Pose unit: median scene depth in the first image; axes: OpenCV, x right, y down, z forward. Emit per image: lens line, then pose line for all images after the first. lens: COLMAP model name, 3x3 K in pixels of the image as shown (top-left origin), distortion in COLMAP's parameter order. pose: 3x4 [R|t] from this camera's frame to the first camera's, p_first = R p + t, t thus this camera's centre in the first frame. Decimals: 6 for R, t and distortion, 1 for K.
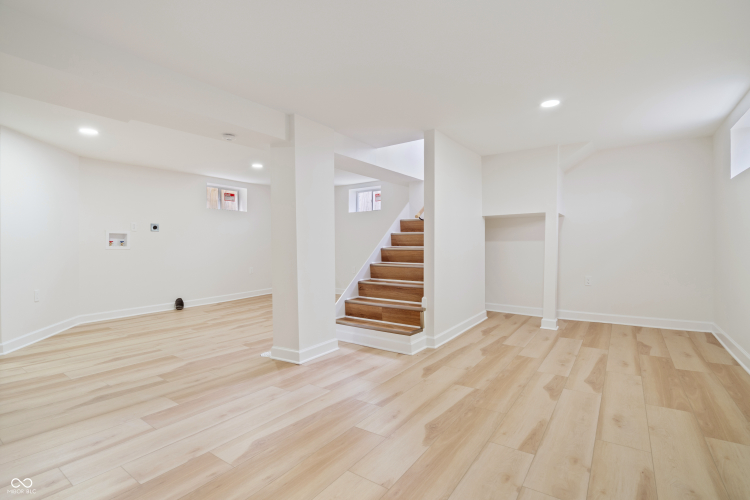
lens RADIAL K [[358.7, 0, 376.3], [0, 358.7, 246.8], [0, 0, 1]] dist [-0.001717, -0.000033]
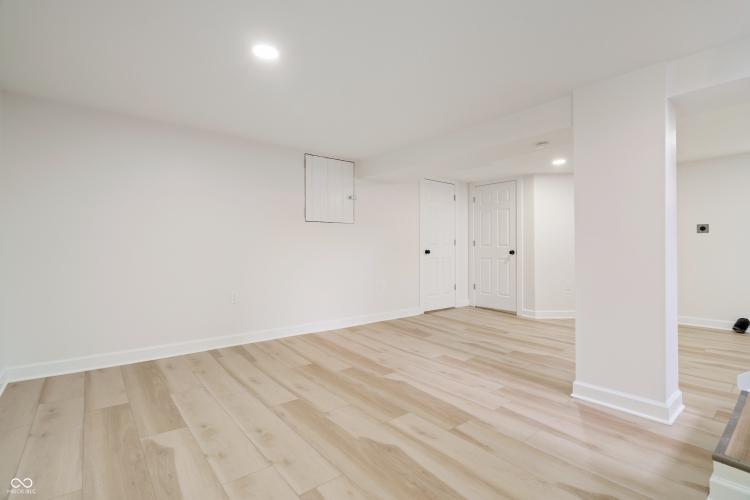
lens RADIAL K [[358.7, 0, 376.3], [0, 358.7, 246.8], [0, 0, 1]] dist [-0.001717, -0.000033]
pose [[-0.285179, -0.003733, -0.958467, 0.855122], [0.000081, 0.999992, -0.003919, -0.007902], [0.958474, -0.001195, -0.285176, 1.003597]]
